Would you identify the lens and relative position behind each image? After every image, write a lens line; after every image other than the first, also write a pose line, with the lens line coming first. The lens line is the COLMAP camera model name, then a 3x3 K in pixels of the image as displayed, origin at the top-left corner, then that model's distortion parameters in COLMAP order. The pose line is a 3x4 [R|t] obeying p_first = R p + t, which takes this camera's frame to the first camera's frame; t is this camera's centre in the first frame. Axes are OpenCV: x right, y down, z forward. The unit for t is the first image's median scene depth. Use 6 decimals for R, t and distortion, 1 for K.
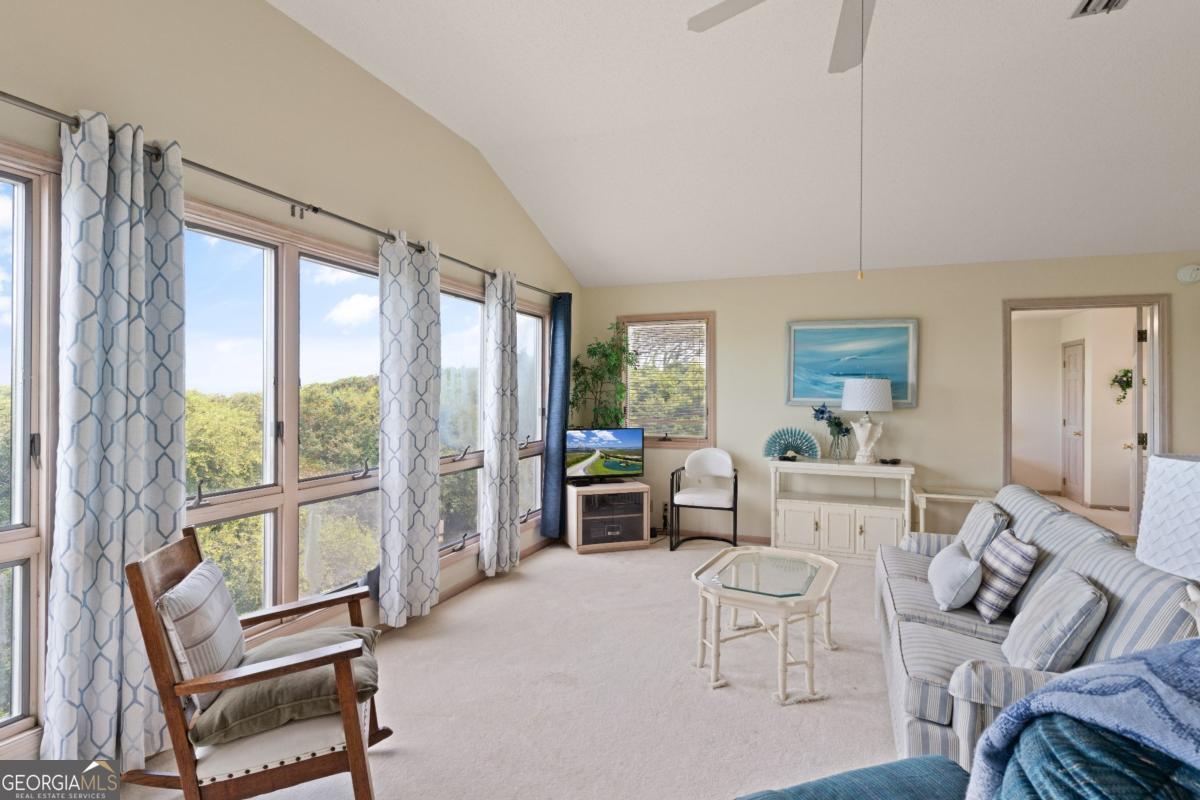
lens RADIAL K [[592.4, 0, 599.8], [0, 592.4, 393.0], [0, 0, 1]] dist [-0.002487, 0.000214]
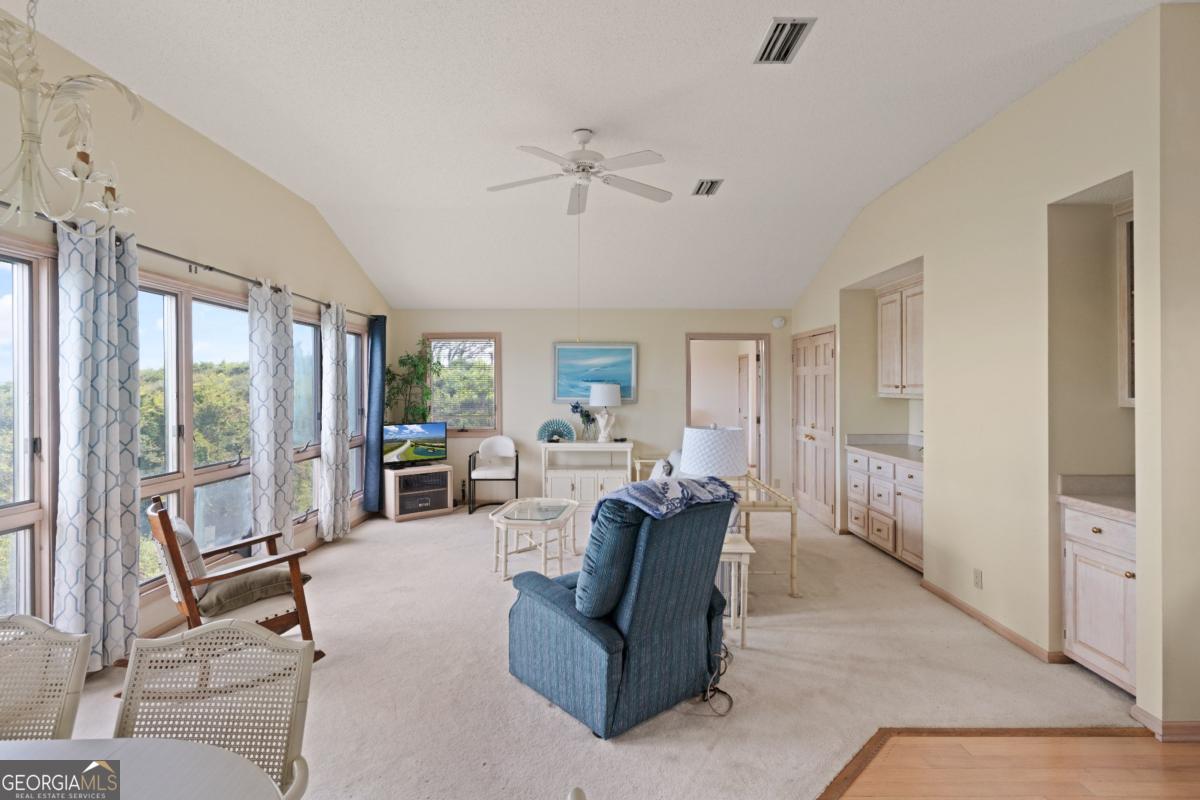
lens RADIAL K [[553.7, 0, 598.0], [0, 553.7, 393.8], [0, 0, 1]] dist [0.000994, 0.000157]
pose [[0.932558, -0.010354, 0.360873, -0.085067], [0.006723, 0.999913, 0.011314, -0.023033], [-0.360958, -0.008125, 0.932547, -0.391709]]
